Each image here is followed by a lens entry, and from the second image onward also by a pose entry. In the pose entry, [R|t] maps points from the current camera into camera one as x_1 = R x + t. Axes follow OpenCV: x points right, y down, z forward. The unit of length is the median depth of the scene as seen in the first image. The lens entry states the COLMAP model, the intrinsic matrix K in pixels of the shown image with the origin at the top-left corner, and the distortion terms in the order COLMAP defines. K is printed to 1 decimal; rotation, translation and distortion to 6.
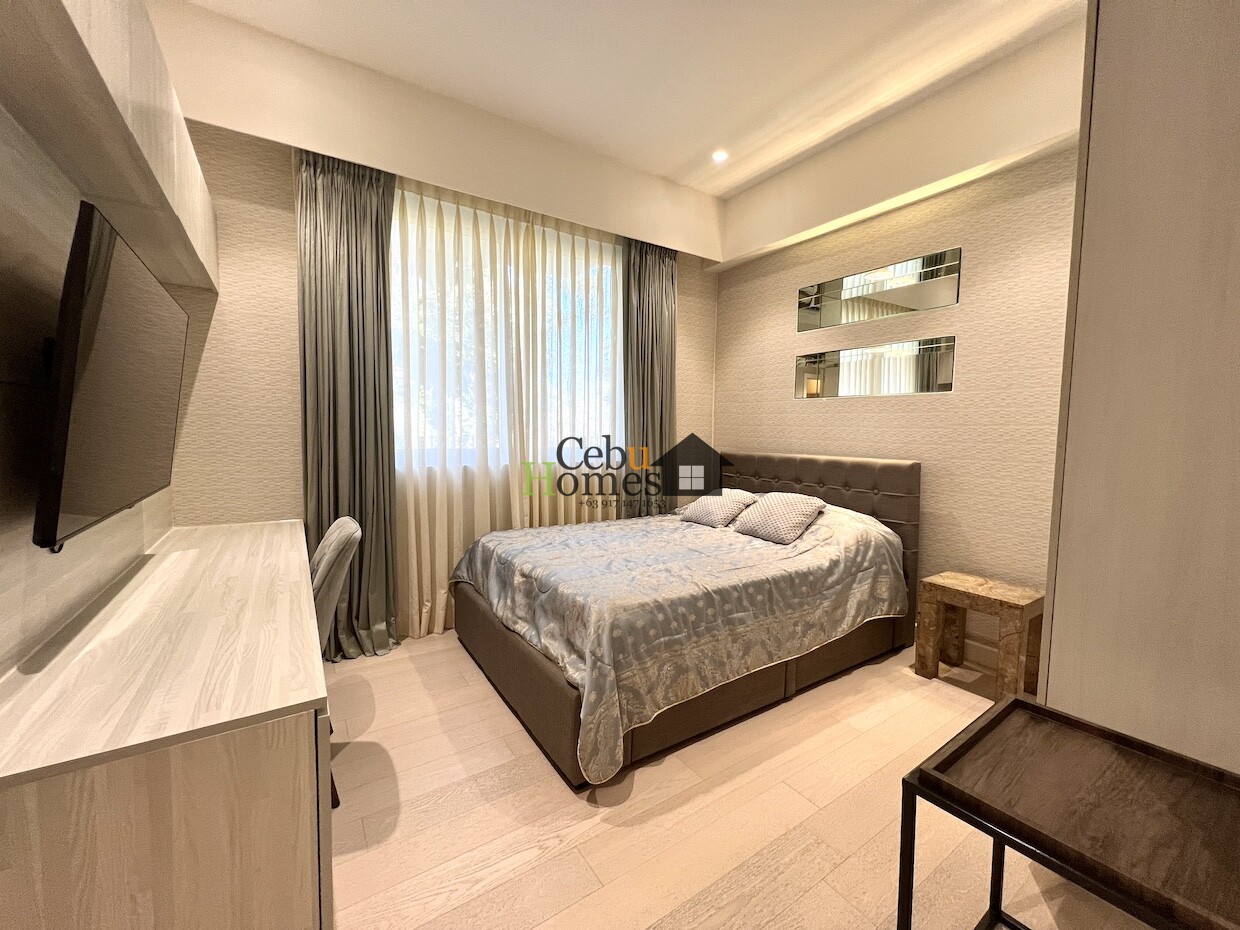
lens RADIAL K [[496.1, 0, 618.0], [0, 496.1, 461.7], [0, 0, 1]] dist [-0.001309, 0.000460]
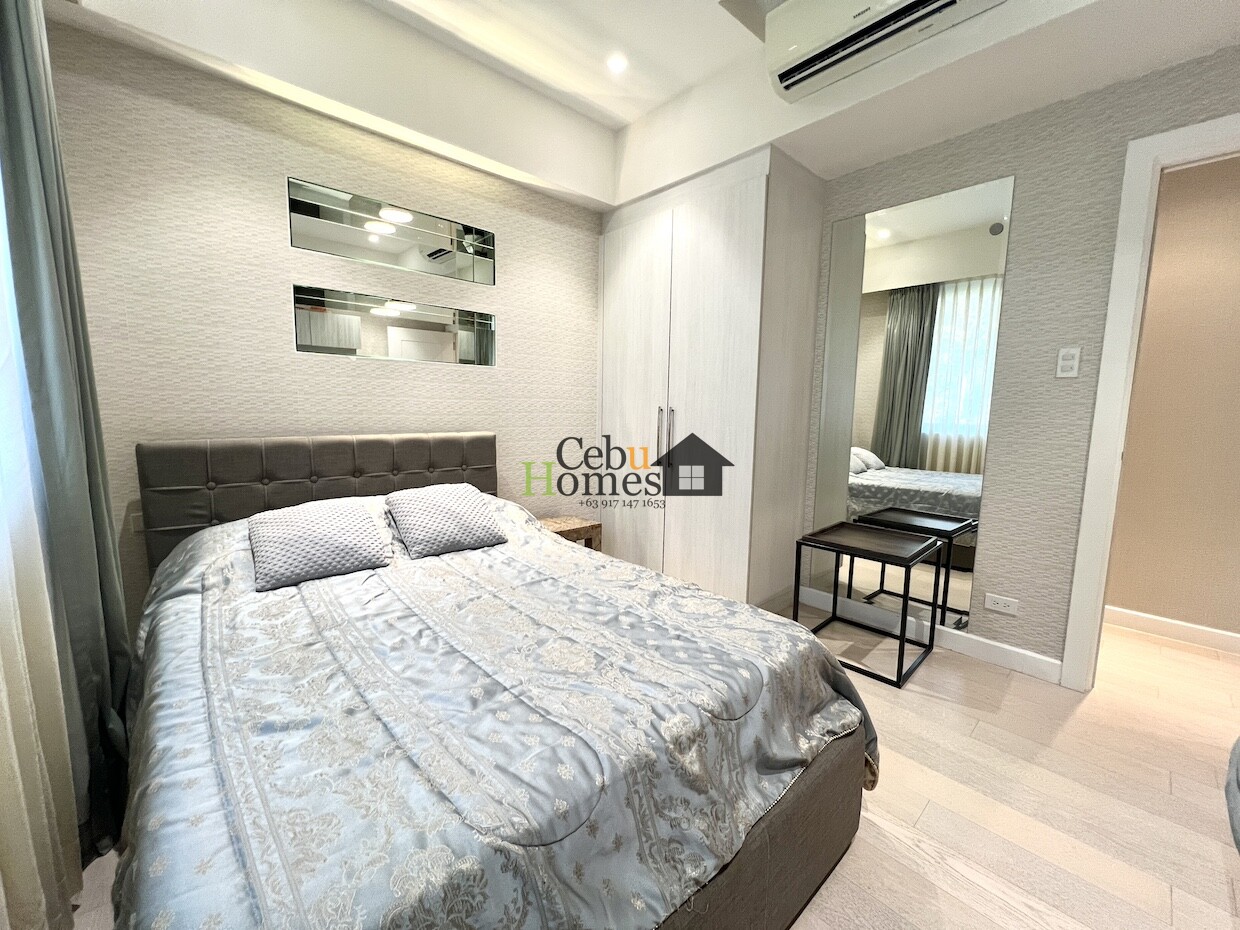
lens RADIAL K [[496.1, 0, 617.2], [0, 496.1, 466.4], [0, 0, 1]] dist [-0.001309, 0.000460]
pose [[-0.150435, -0.125054, 0.980679, -0.419797], [0.054933, 0.989377, 0.134590, -0.048985], [-0.987093, 0.074119, -0.141967, 0.800080]]
